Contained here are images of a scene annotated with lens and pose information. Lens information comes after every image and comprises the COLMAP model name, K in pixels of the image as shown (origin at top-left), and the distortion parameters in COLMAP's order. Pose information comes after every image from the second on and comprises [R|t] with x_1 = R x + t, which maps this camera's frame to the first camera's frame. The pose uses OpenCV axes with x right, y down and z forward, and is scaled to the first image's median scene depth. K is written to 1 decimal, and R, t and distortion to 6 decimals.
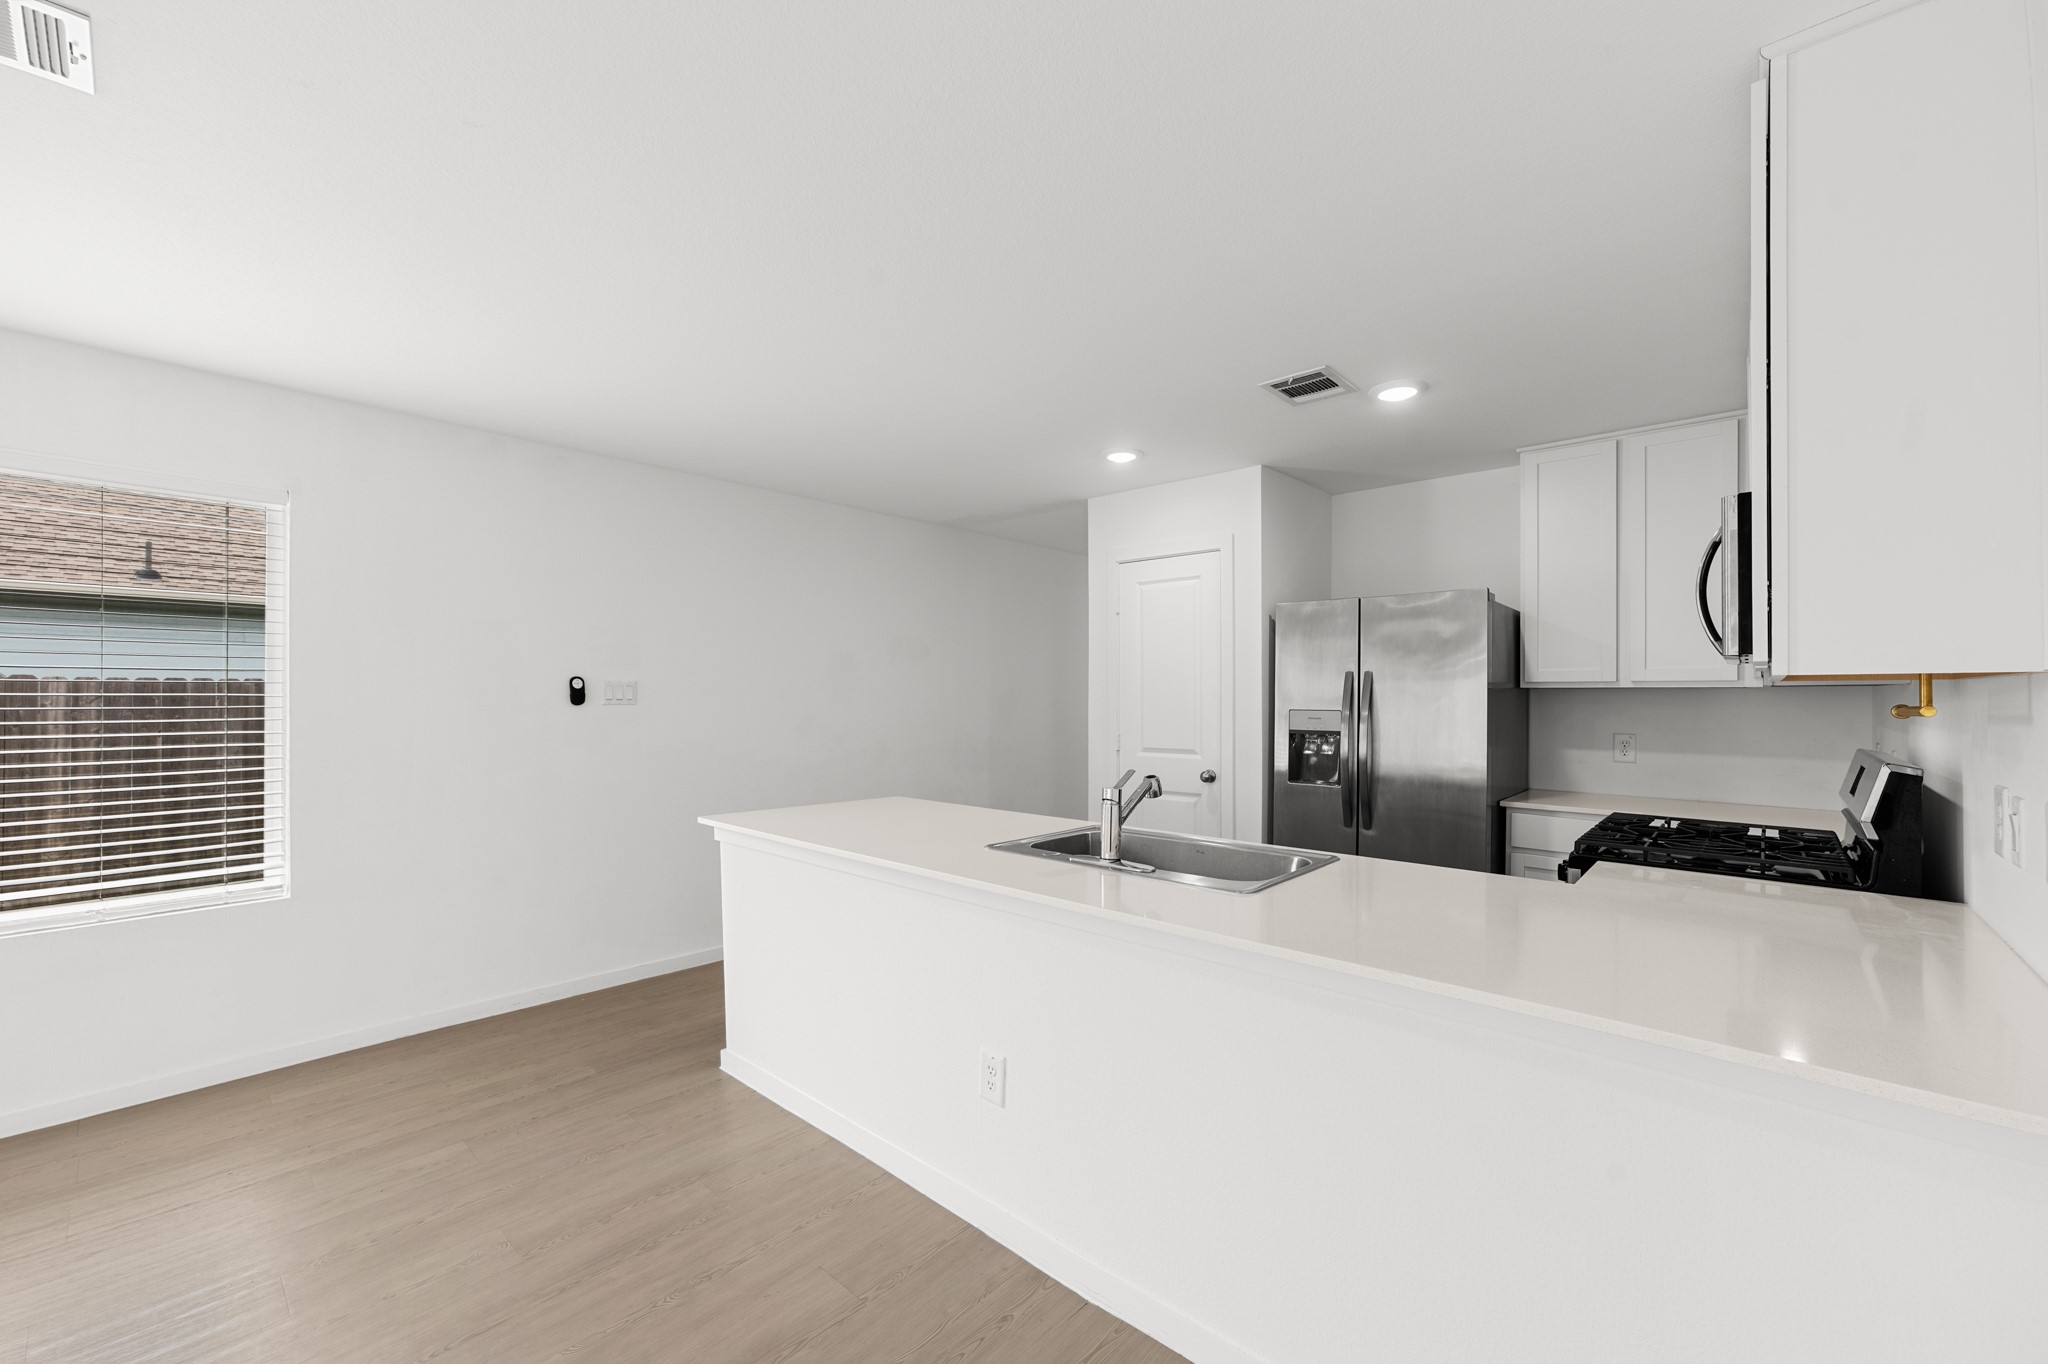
lens RADIAL K [[813.6, 0, 1025.0], [0, 813.6, 698.6], [0, 0, 1]] dist [-0.026289, 0.018197]
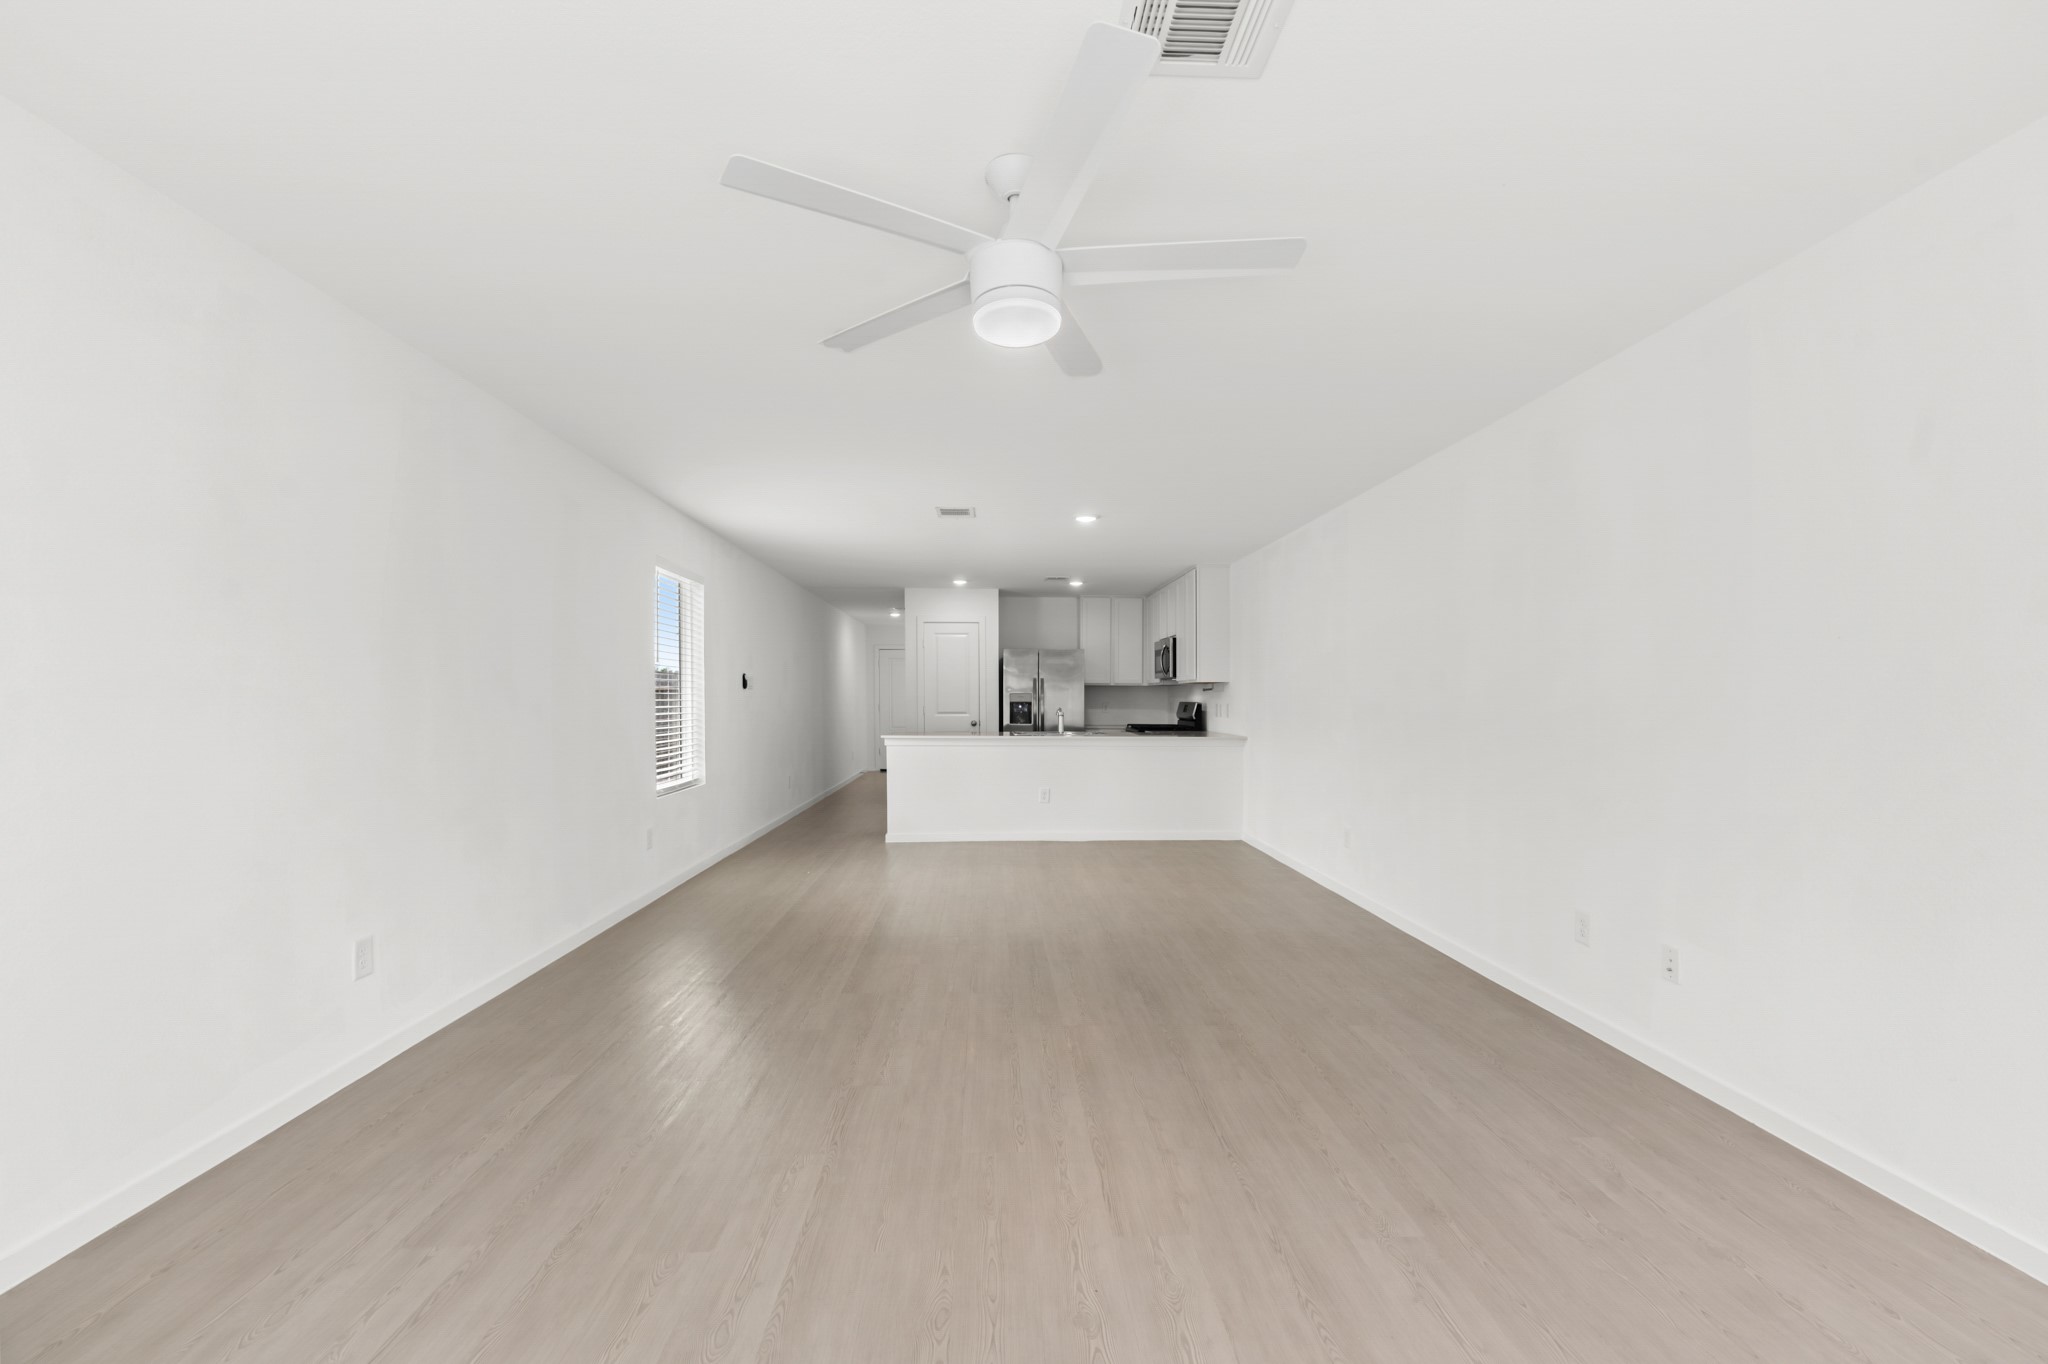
lens RADIAL K [[830.2, 0, 1023.1], [0, 830.2, 694.3], [0, 0, 1]] dist [-0.030902, 0.021425]
pose [[0.710640, 0.004789, 0.703540, -1.471527], [-0.002000, 0.999987, -0.004787, 0.030447], [-0.703553, 0.001994, 0.710640, -0.819829]]
